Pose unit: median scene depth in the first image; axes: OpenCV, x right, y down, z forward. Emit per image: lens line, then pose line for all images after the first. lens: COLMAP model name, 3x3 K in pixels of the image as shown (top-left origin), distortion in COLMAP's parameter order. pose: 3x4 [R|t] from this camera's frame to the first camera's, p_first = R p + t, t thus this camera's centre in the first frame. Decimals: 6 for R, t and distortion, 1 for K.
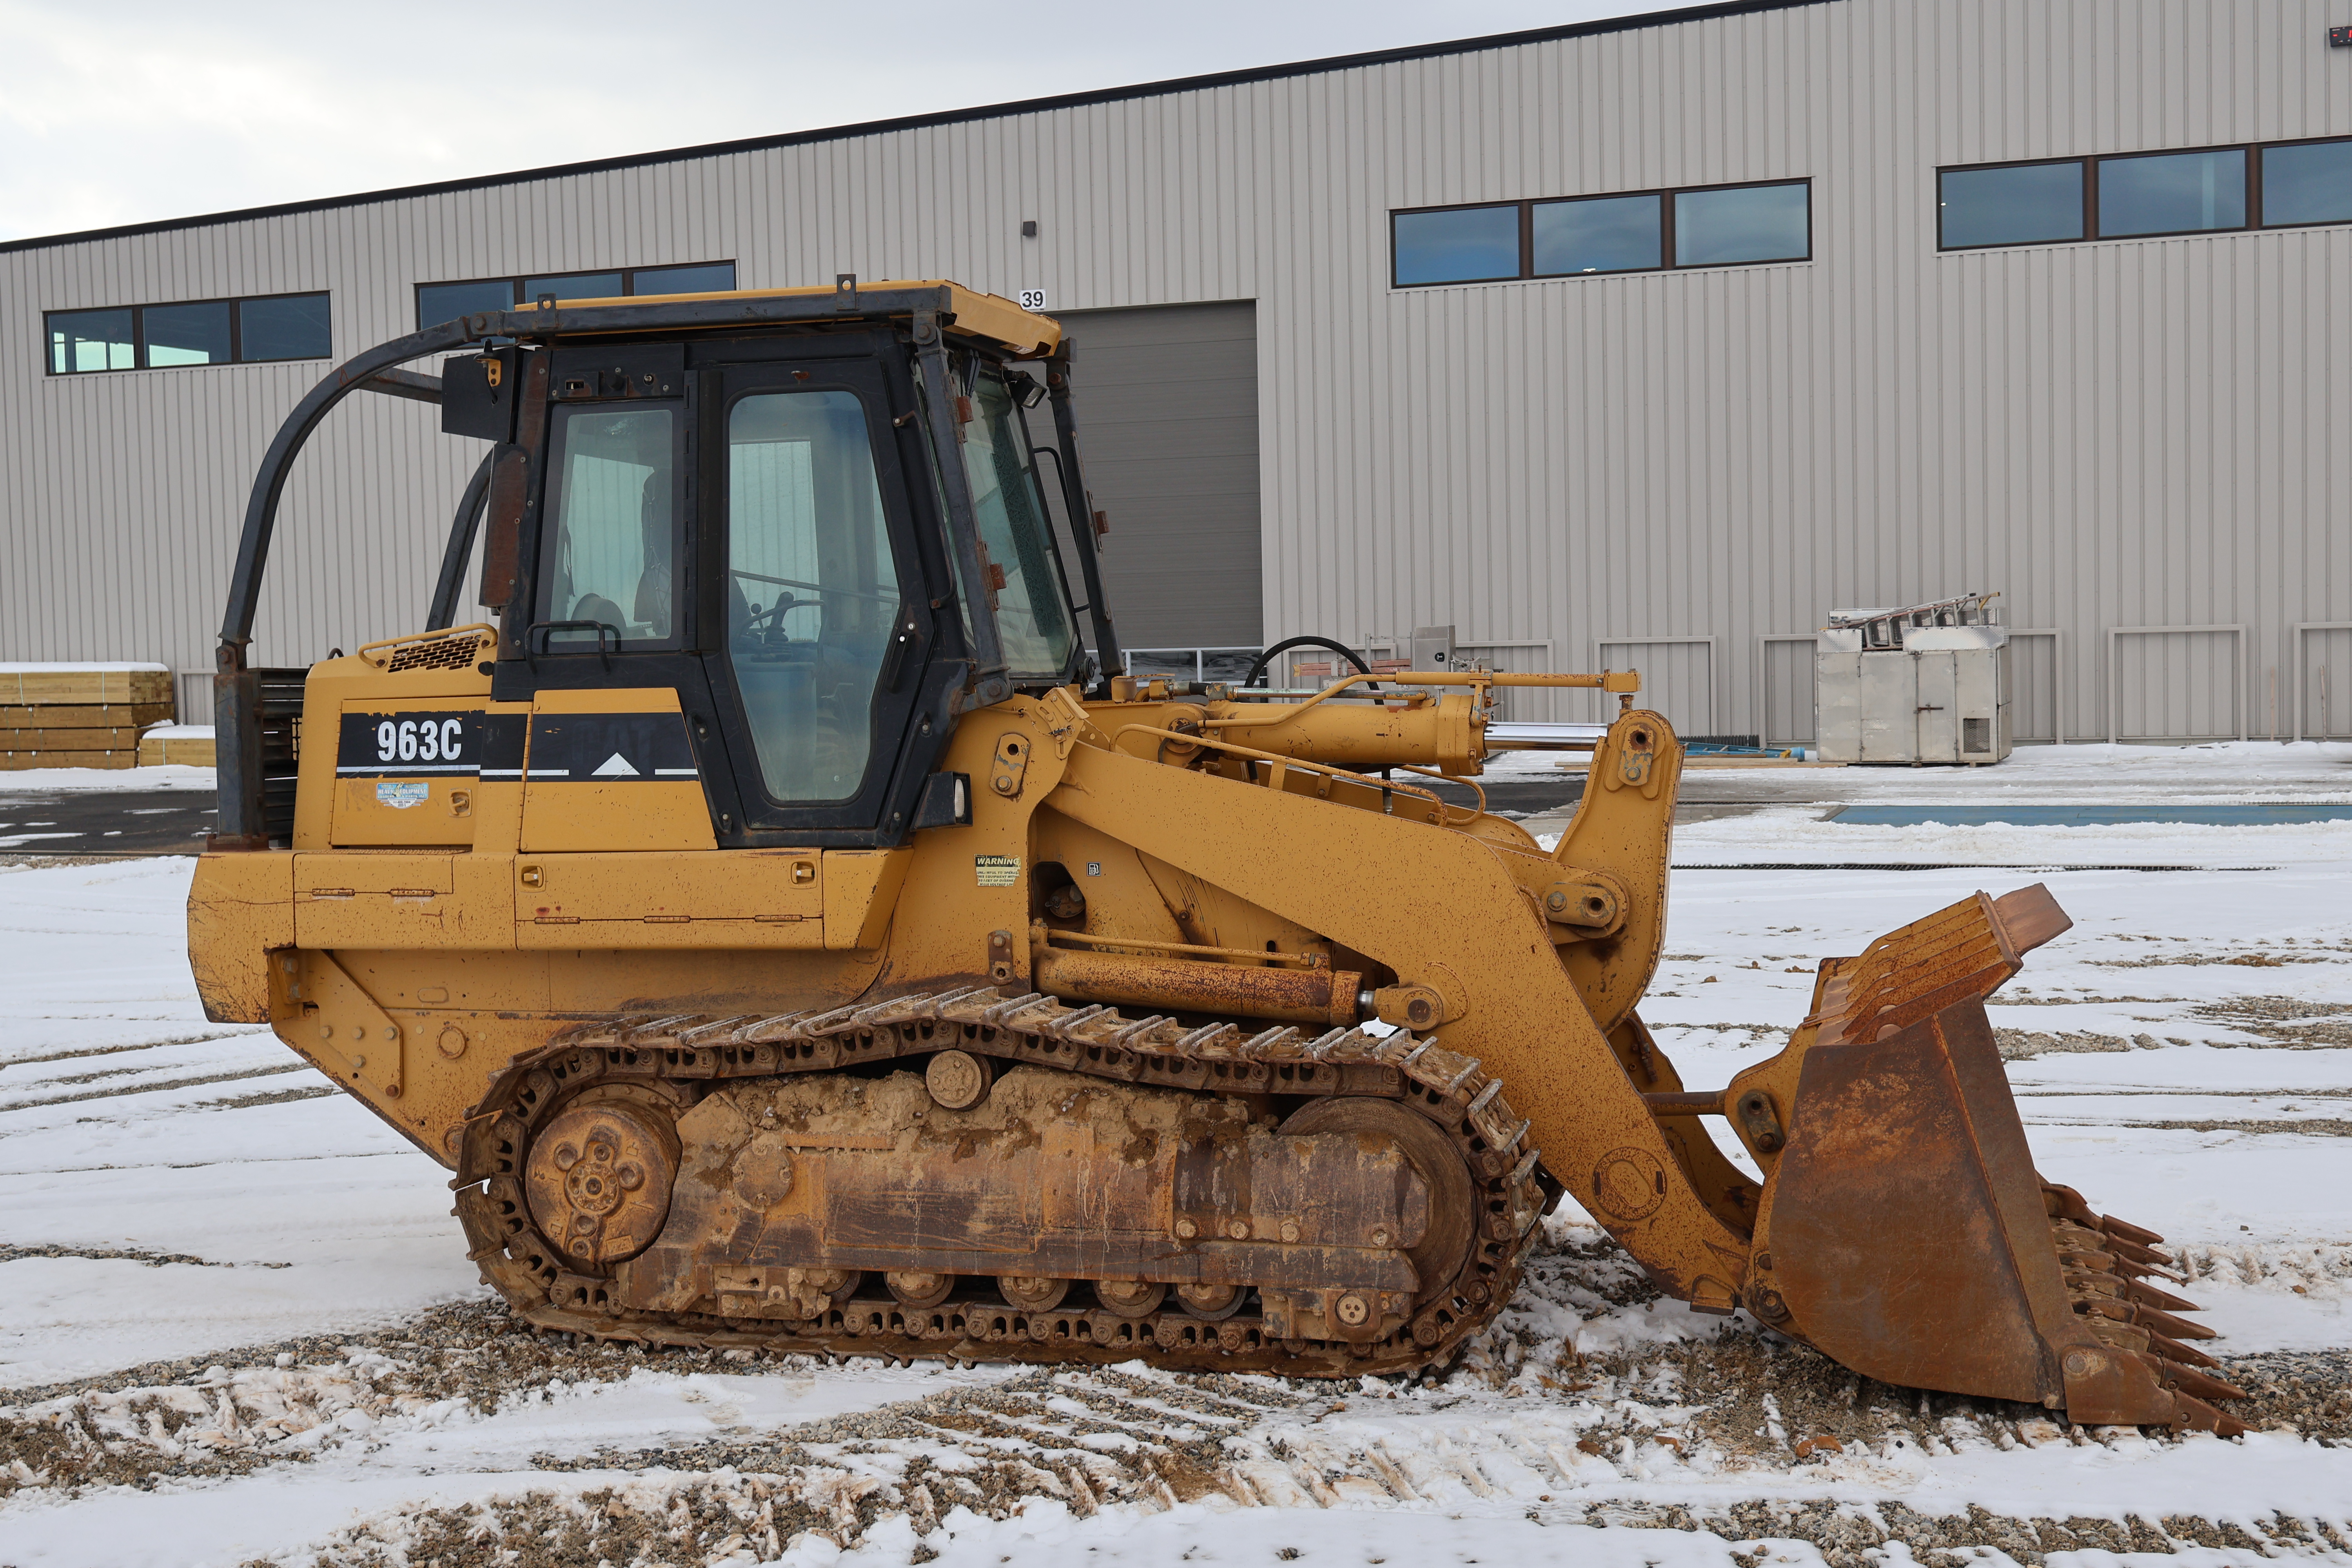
lens RADIAL K [[2751.4, 0, 1176.0], [0, 2751.4, 784.0], [0, 0, 1]] dist [-0.005585, 0.009437]
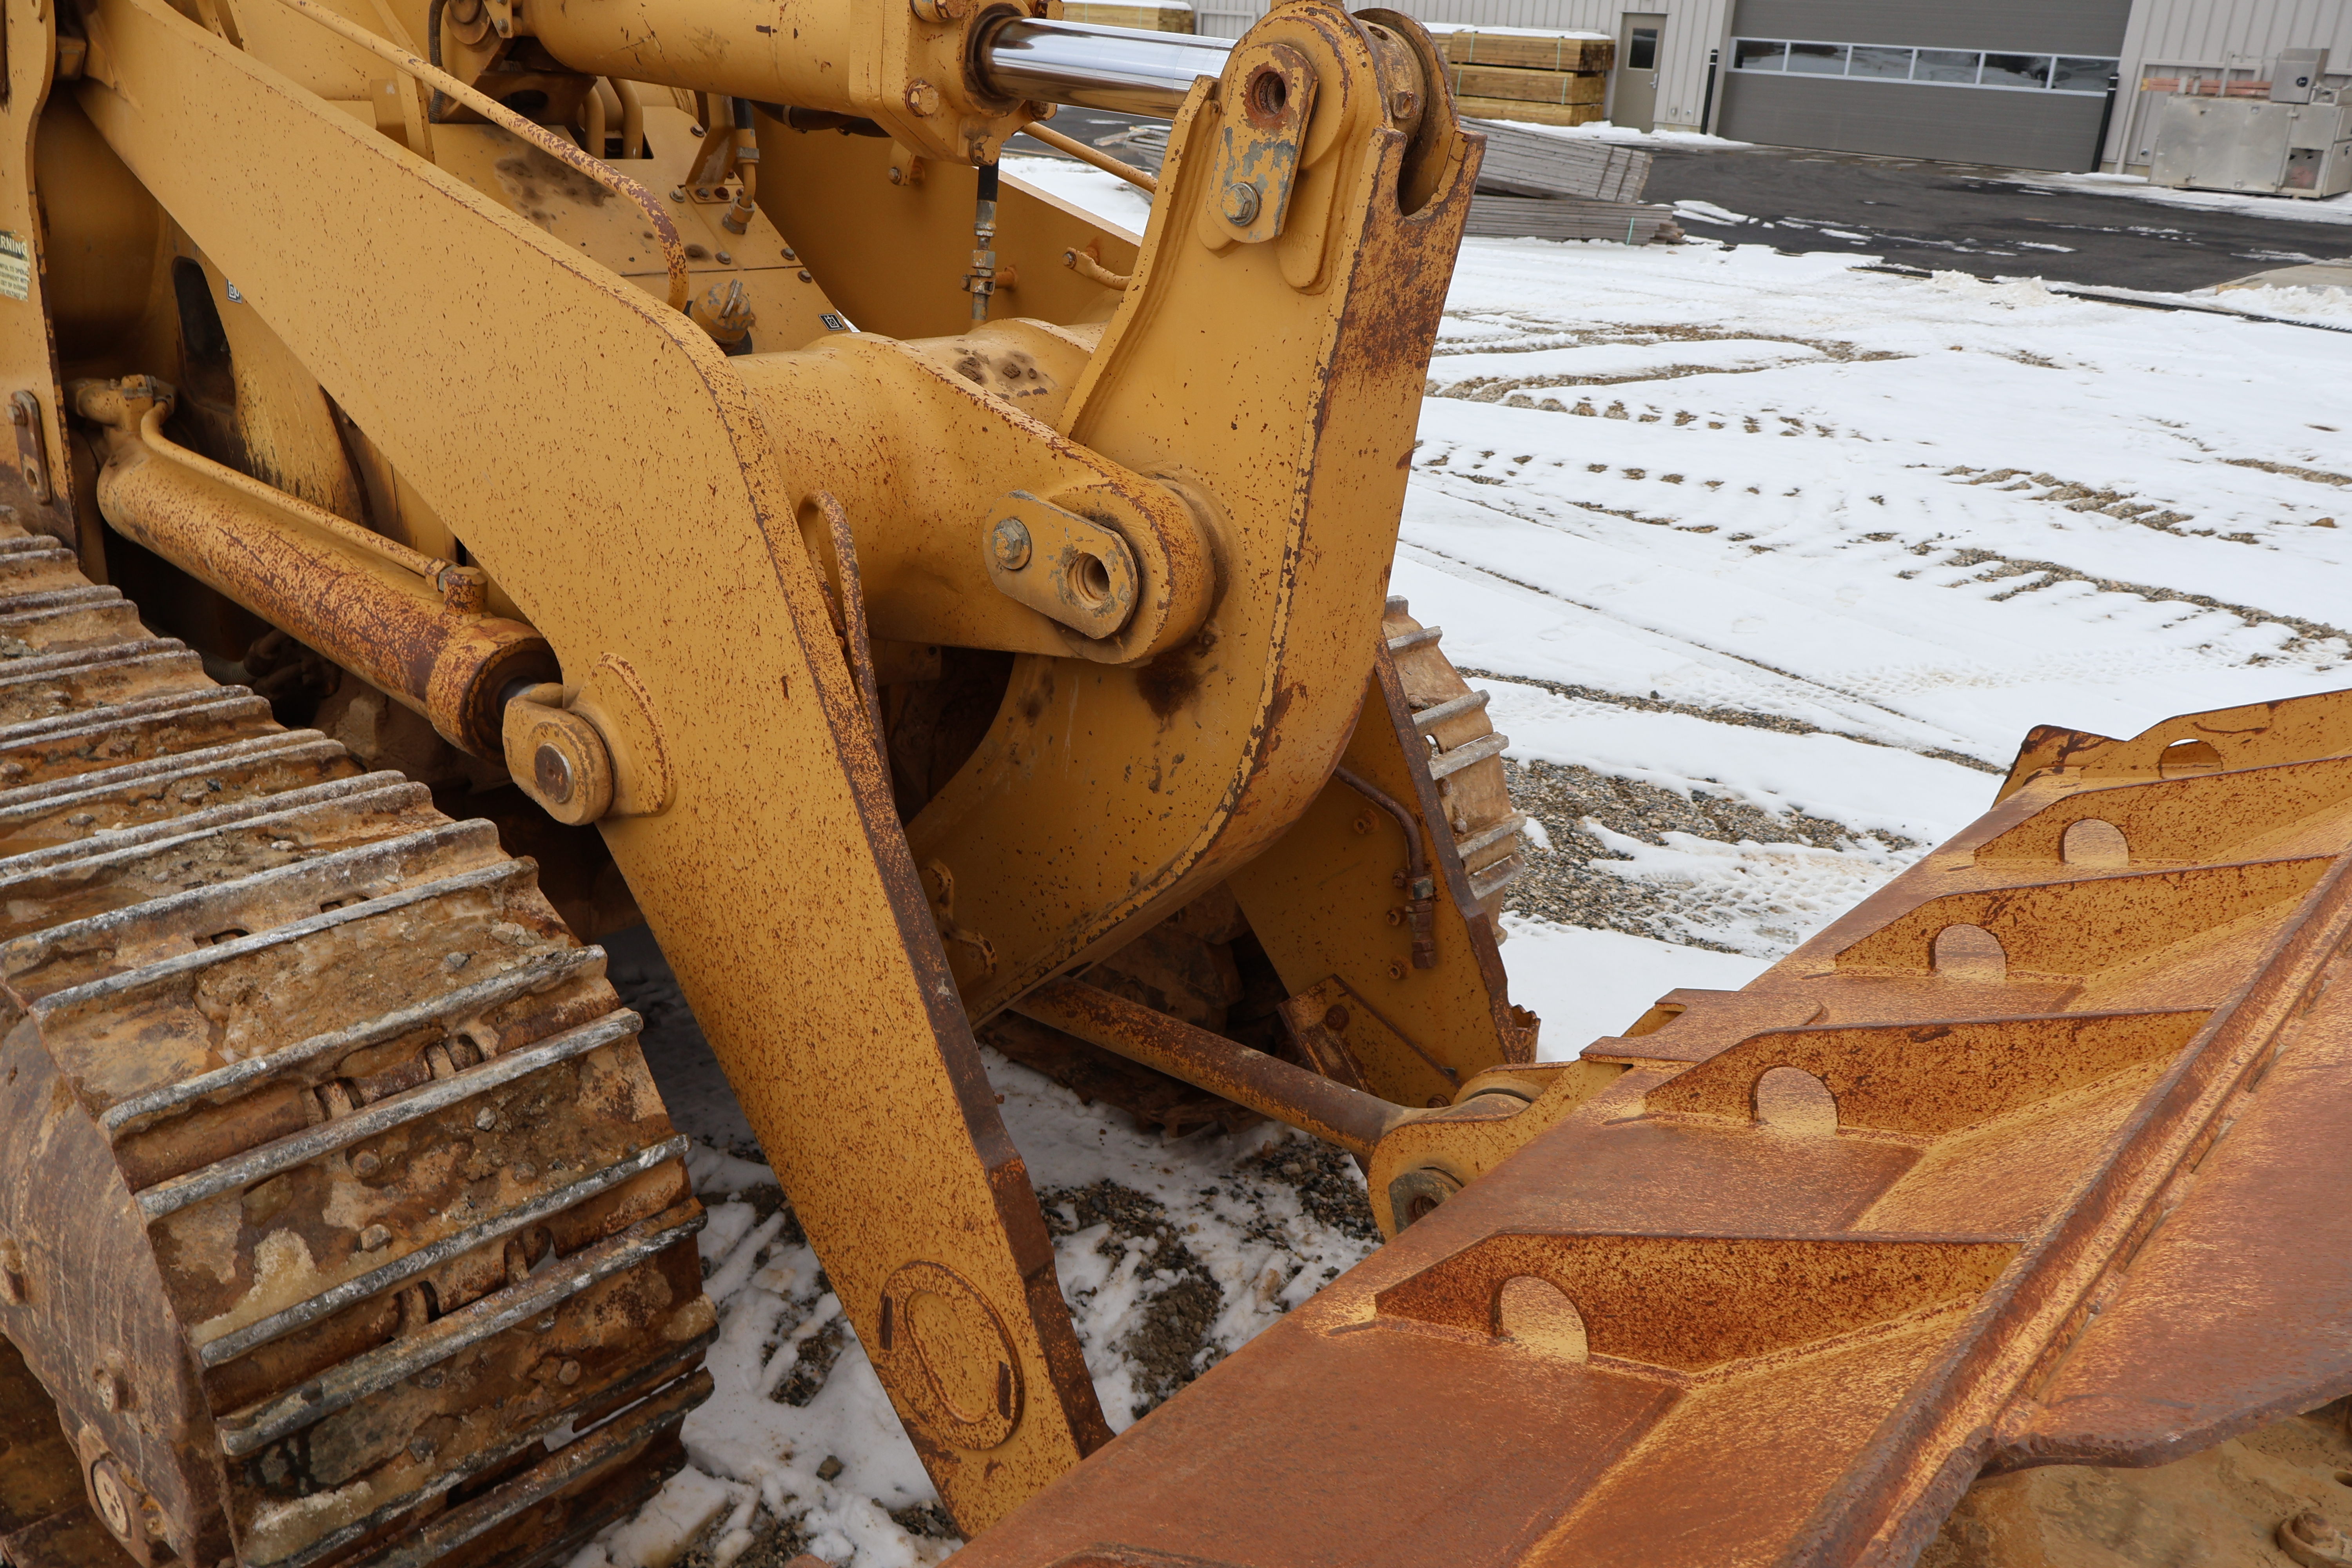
lens RADIAL K [[1949.5, 0, 1154.5], [0, 1949.5, 781.7], [0, 0, 1]] dist [0.000592, 0.004778]
pose [[0.893345, 0.227665, -0.387432, 0.267973], [-0.095978, 0.938936, 0.330436, -0.015245], [0.439003, -0.258008, 0.860644, 0.794291]]
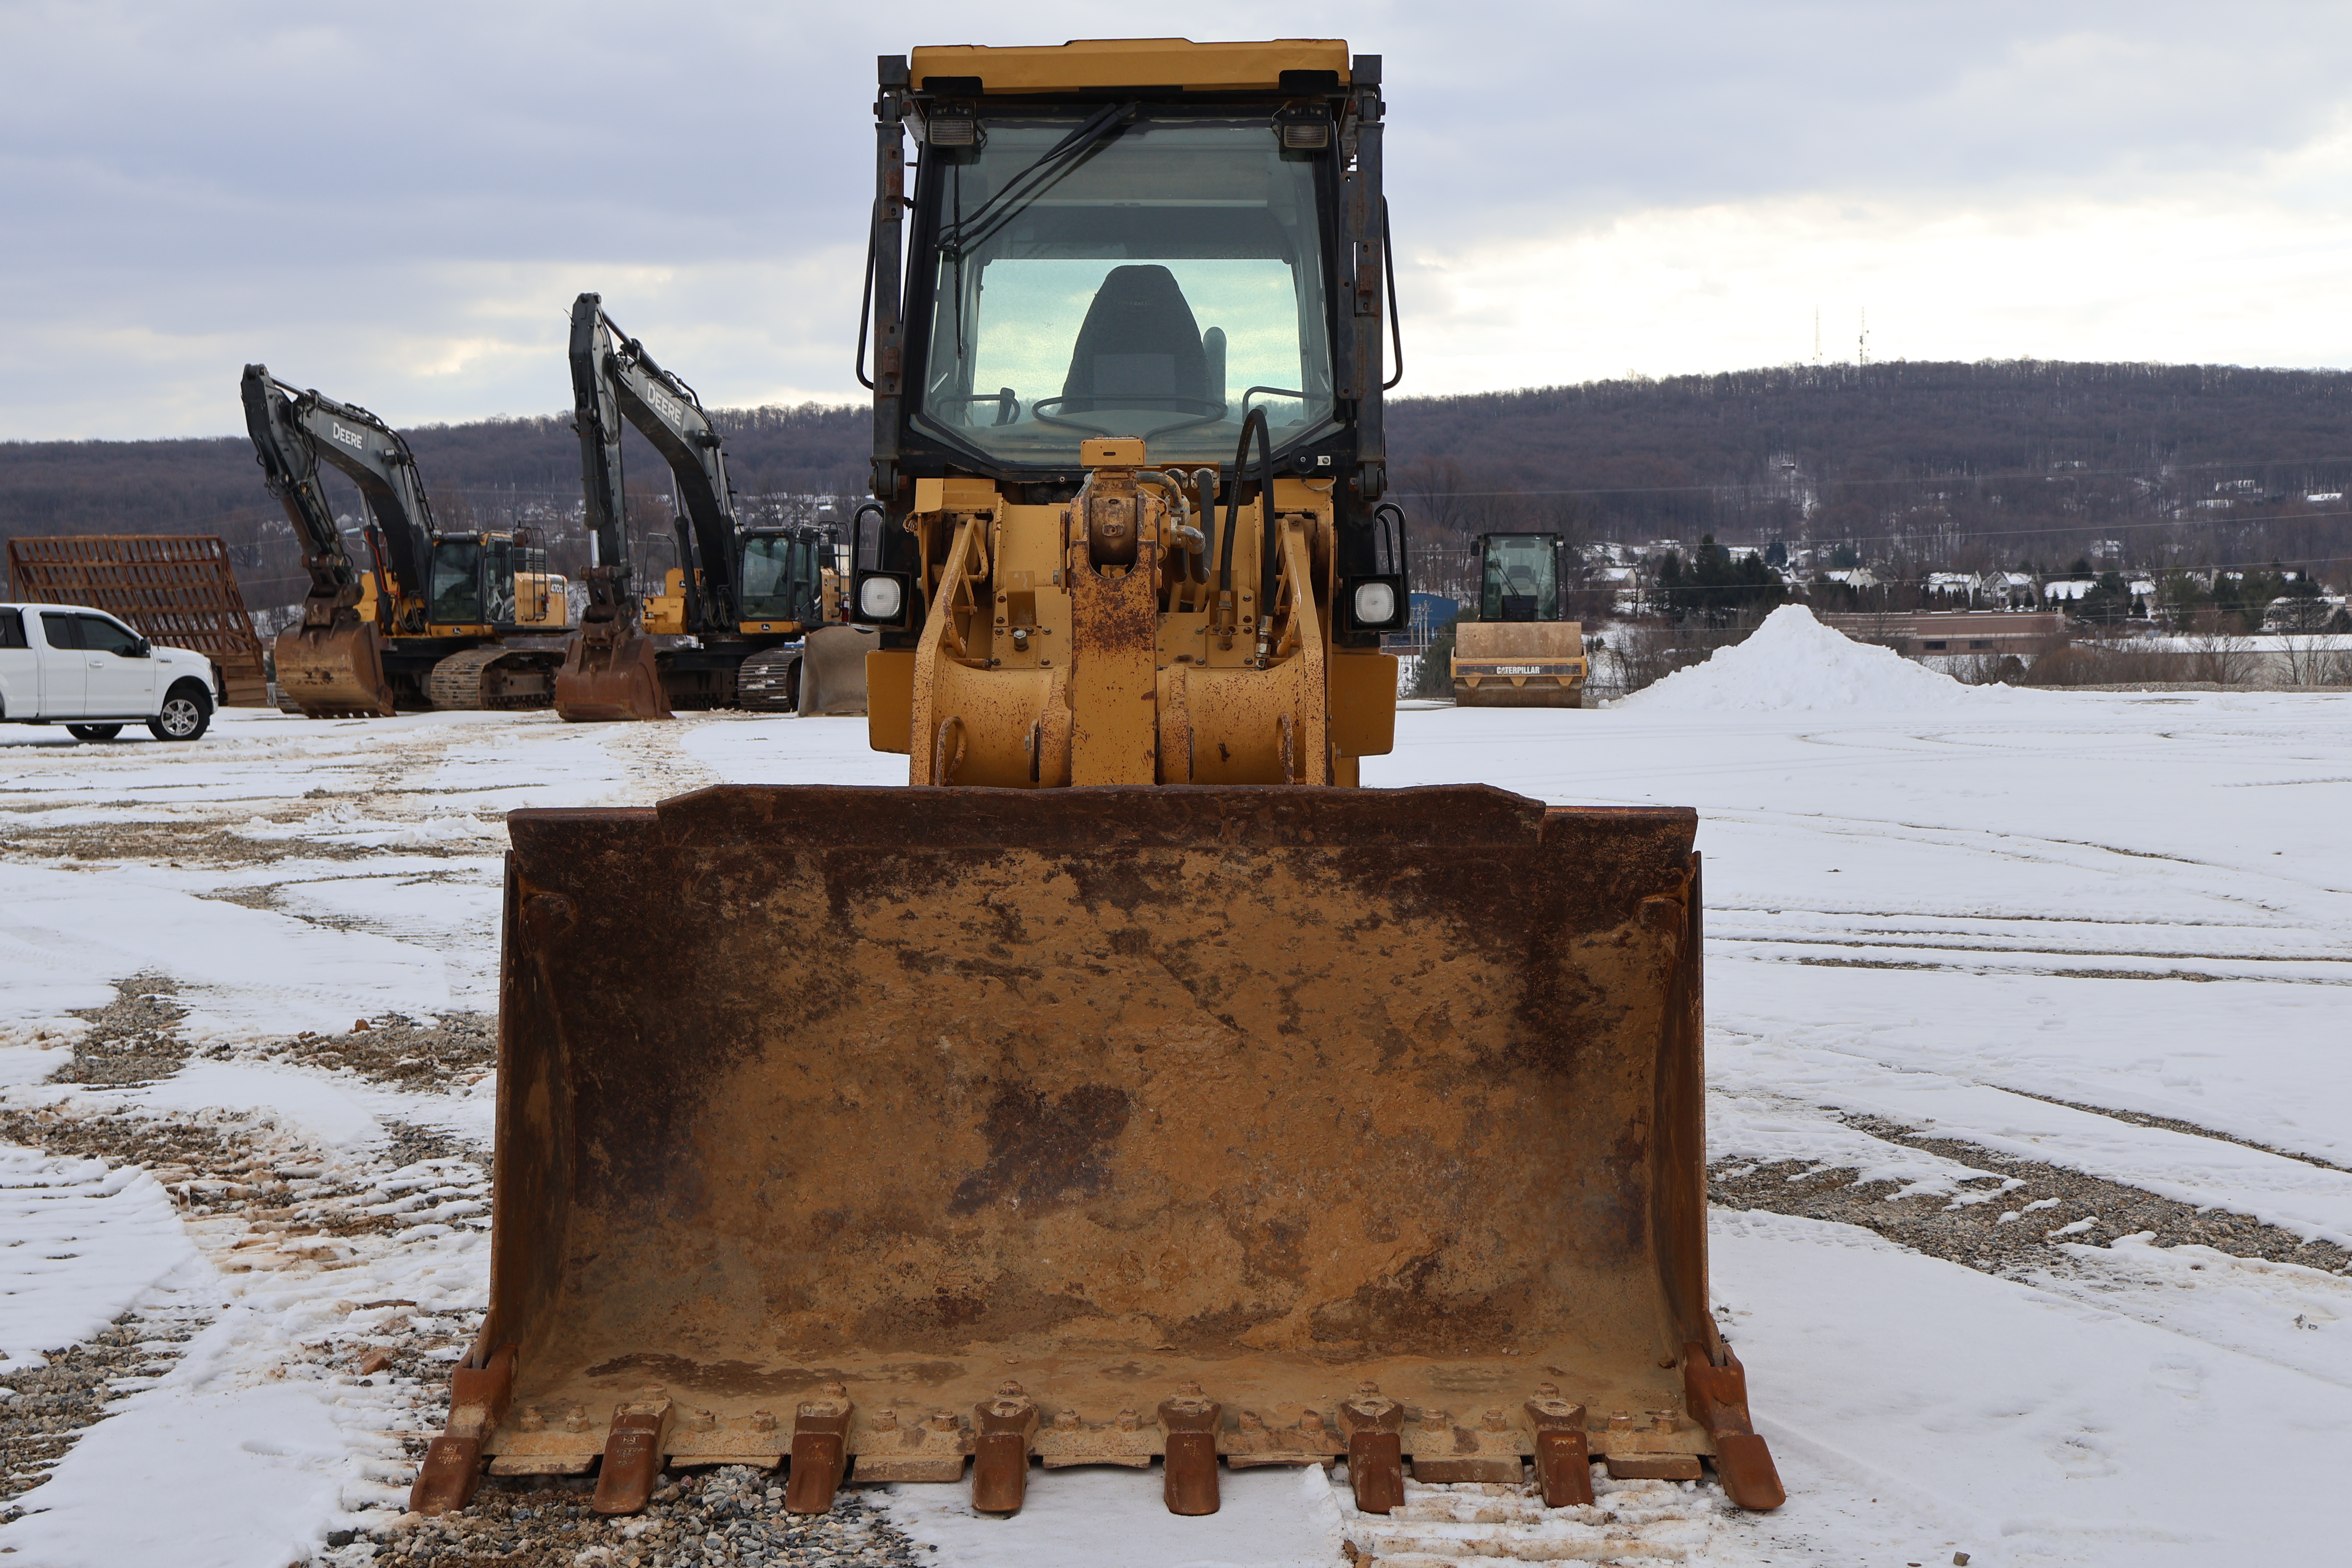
lens RADIAL K [[3136.7, 0, 1170.0], [0, 3136.7, 790.7], [0, 0, 1]] dist [0.006858, 0.085858]
pose [[0.239632, 0.071518, -0.968226, 1.010987], [-0.040328, 0.997156, 0.063673, -0.001619], [0.970026, 0.023788, 0.241834, 0.844501]]
